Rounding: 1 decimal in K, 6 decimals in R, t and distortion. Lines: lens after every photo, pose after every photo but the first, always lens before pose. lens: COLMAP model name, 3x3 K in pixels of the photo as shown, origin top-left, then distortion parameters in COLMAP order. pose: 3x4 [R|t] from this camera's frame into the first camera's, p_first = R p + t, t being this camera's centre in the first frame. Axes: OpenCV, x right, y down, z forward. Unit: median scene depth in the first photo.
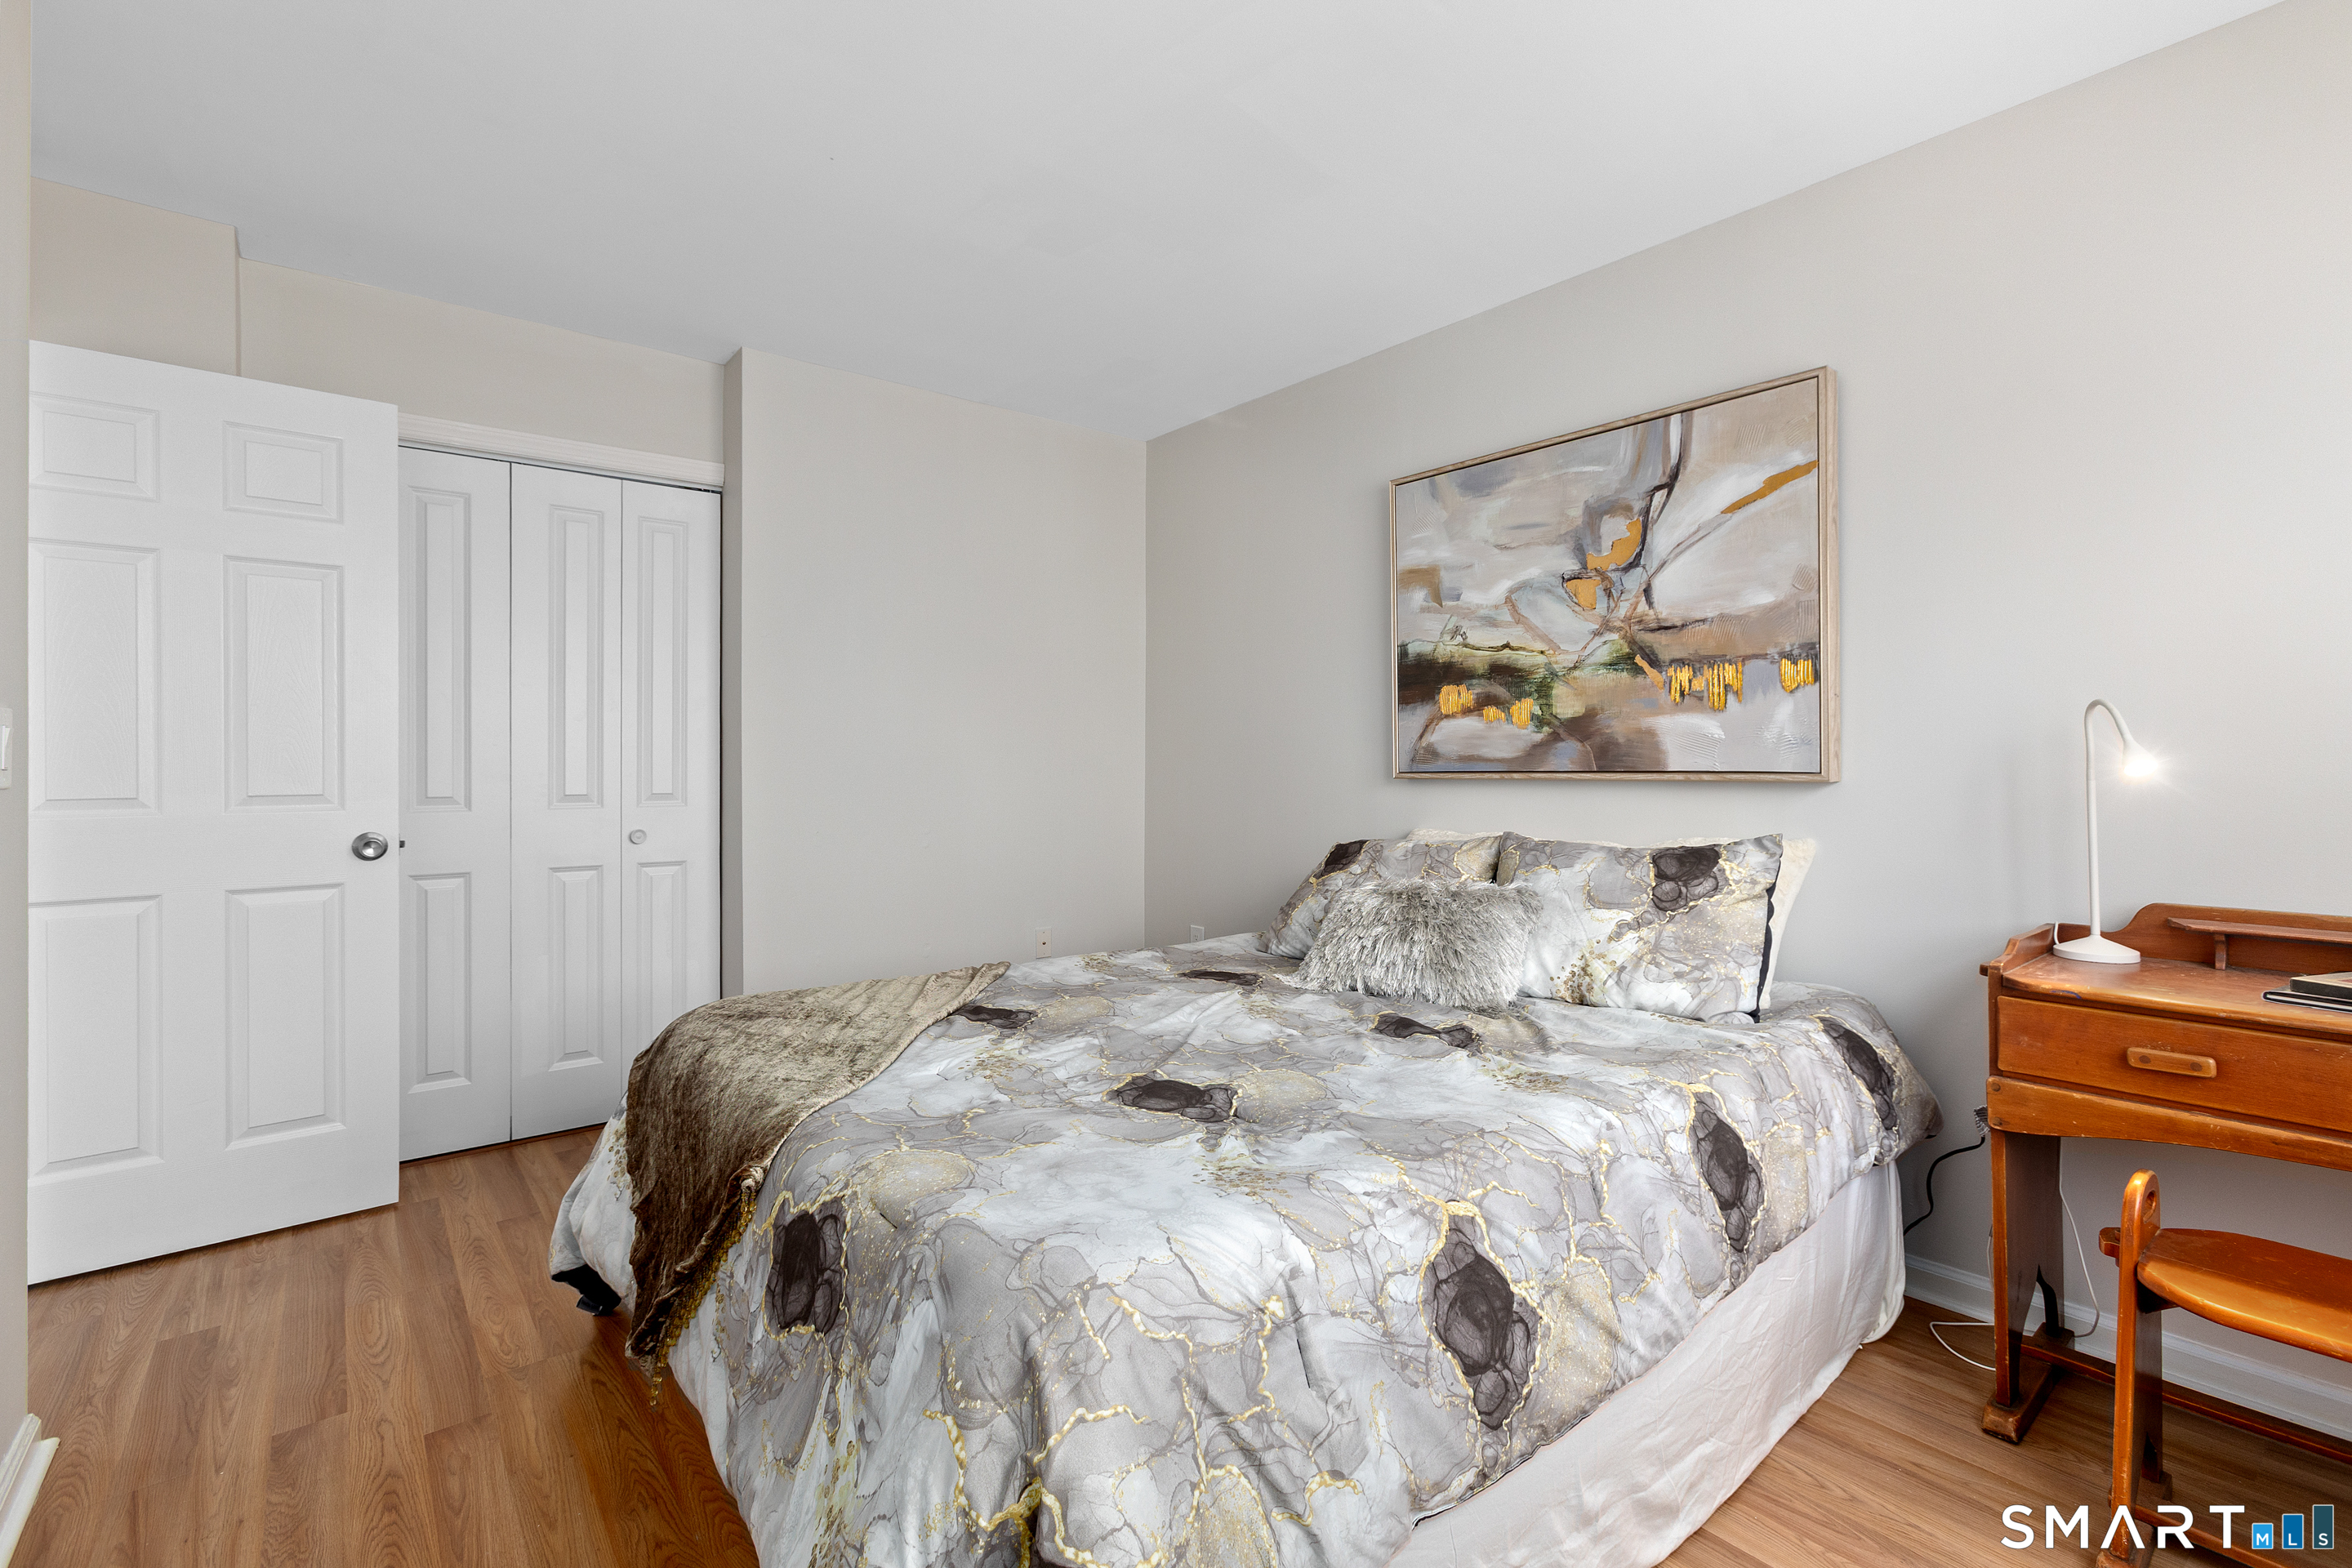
lens RADIAL K [[1060.7, 0, 1185.5], [0, 1060.7, 758.1], [0, 0, 1]] dist [-0.016826, 0.010998]
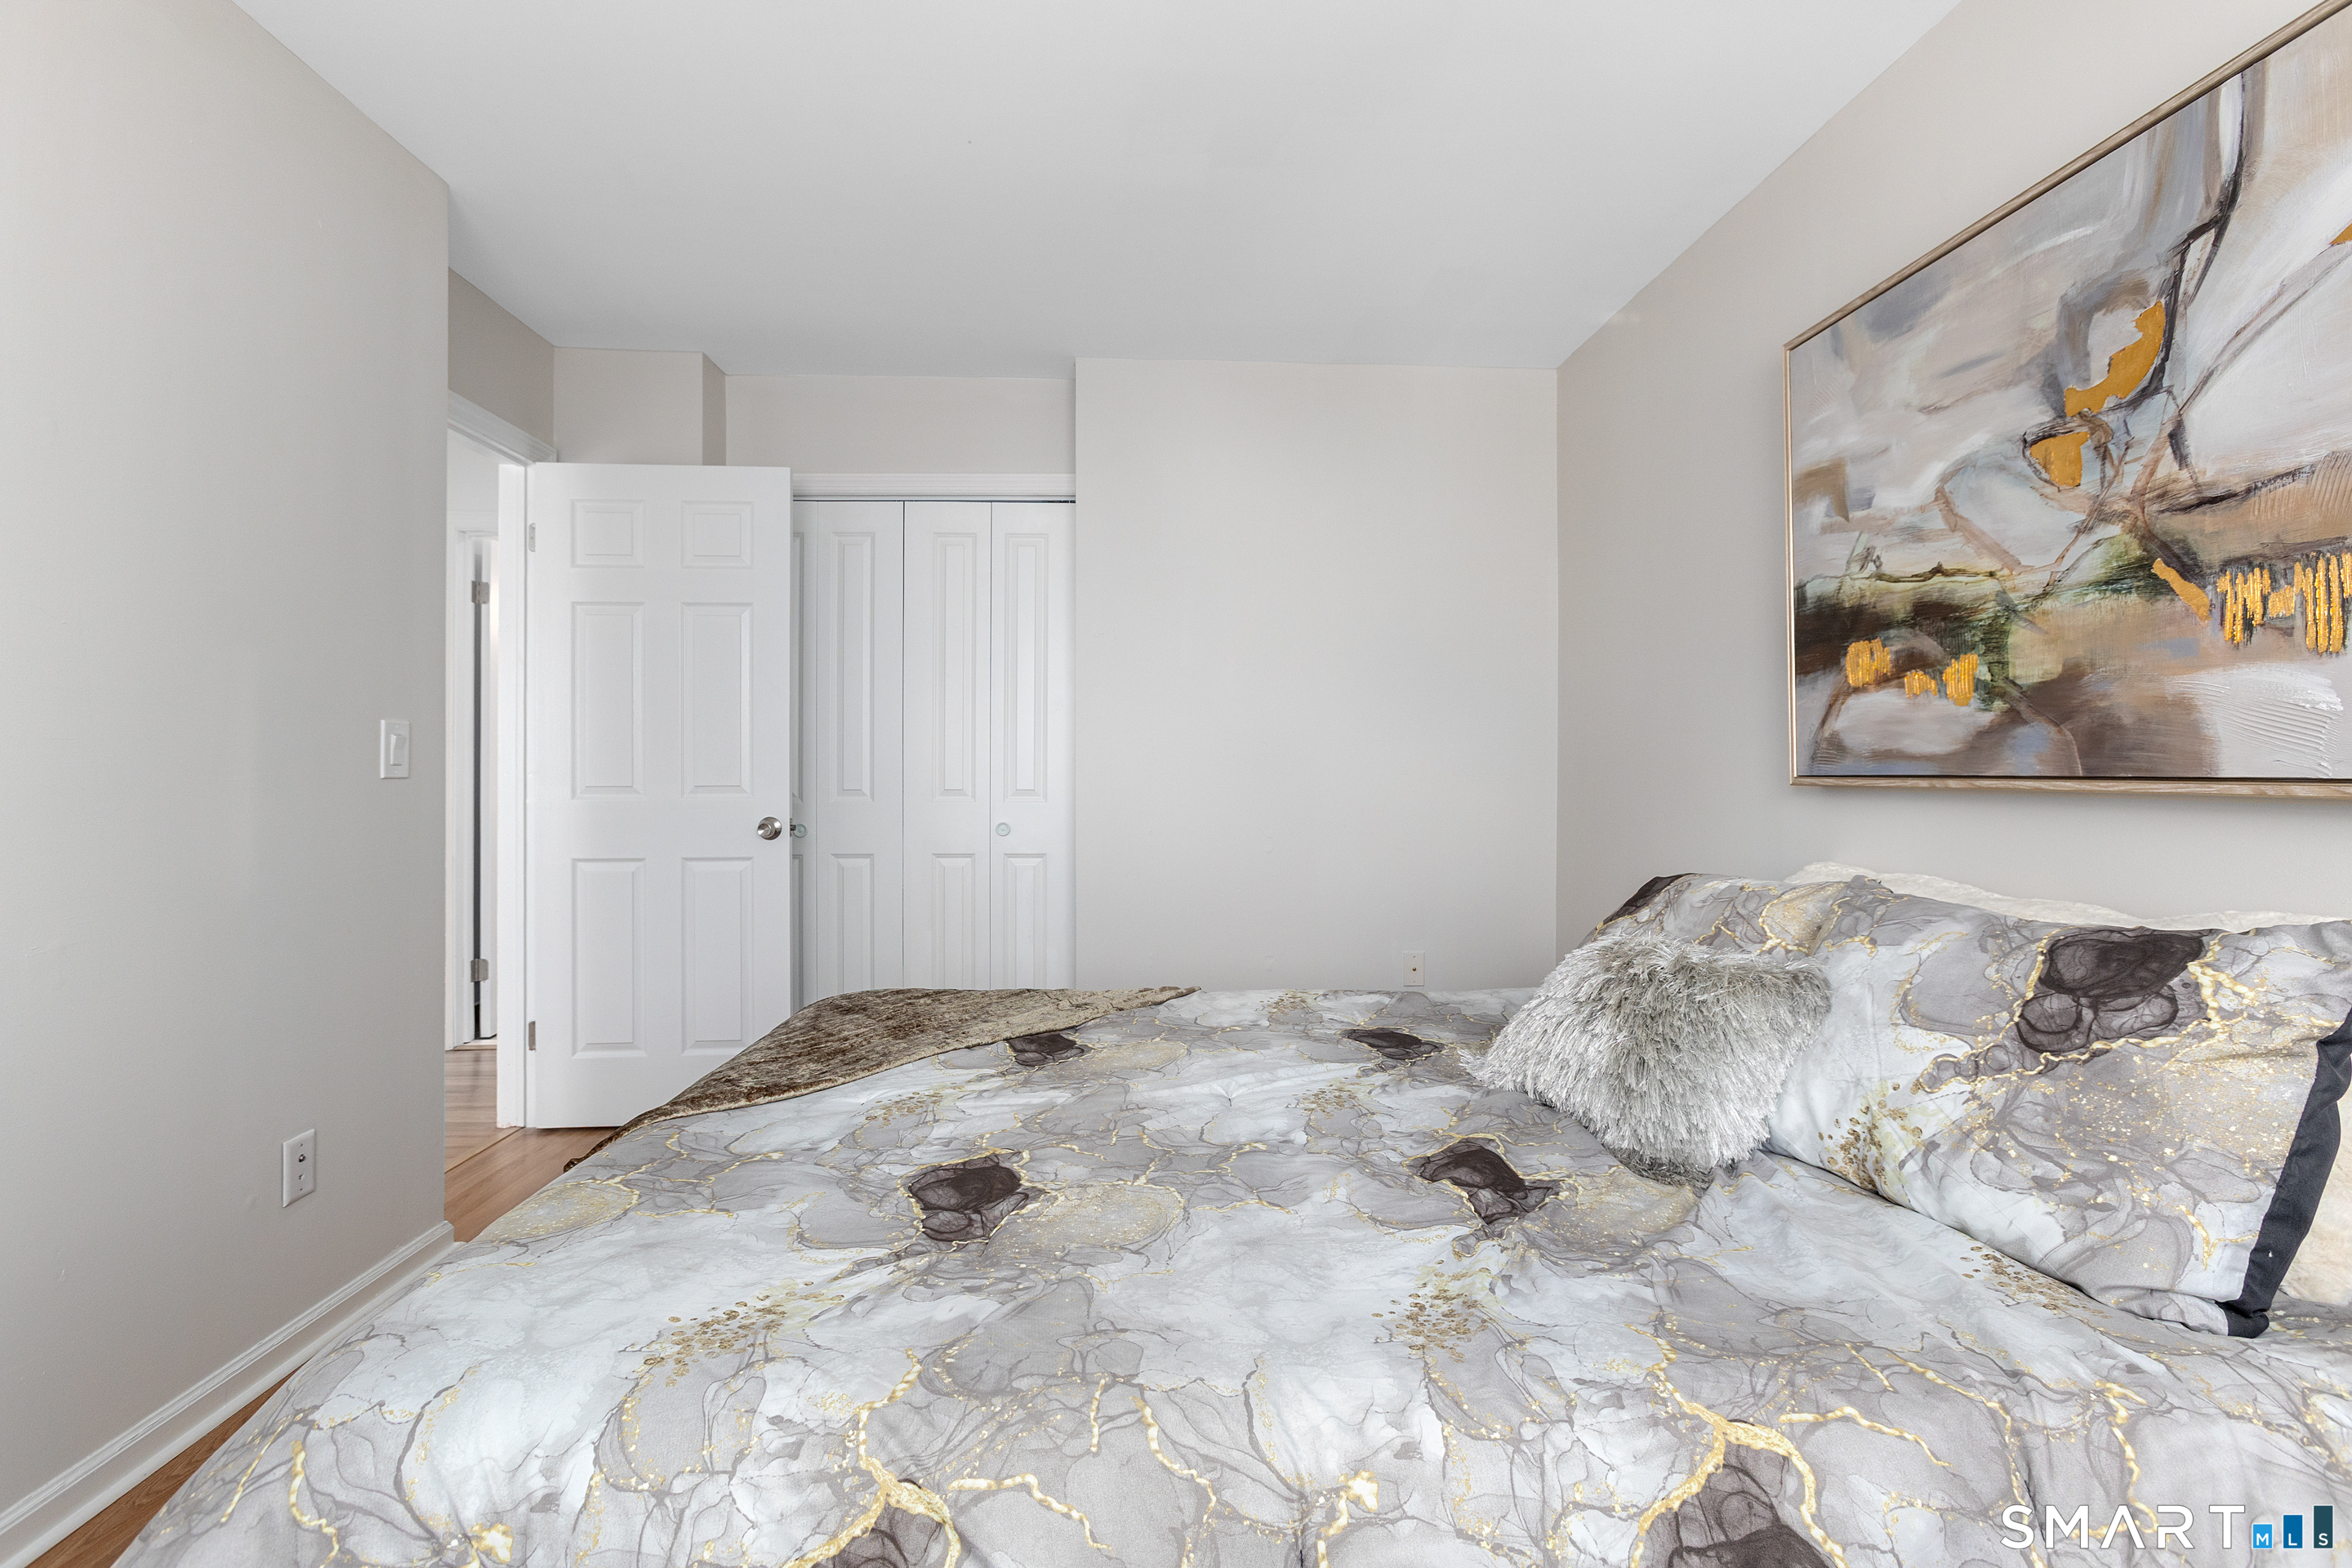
lens RADIAL K [[1060.7, 0, 1185.5], [0, 1060.7, 758.1], [0, 0, 1]] dist [-0.016826, 0.010998]
pose [[0.809303, -0.000808, -0.587391, 0.344066], [0.000204, 0.999999, -0.001094, 0.003029], [0.587392, 0.000765, 0.809302, 0.284269]]
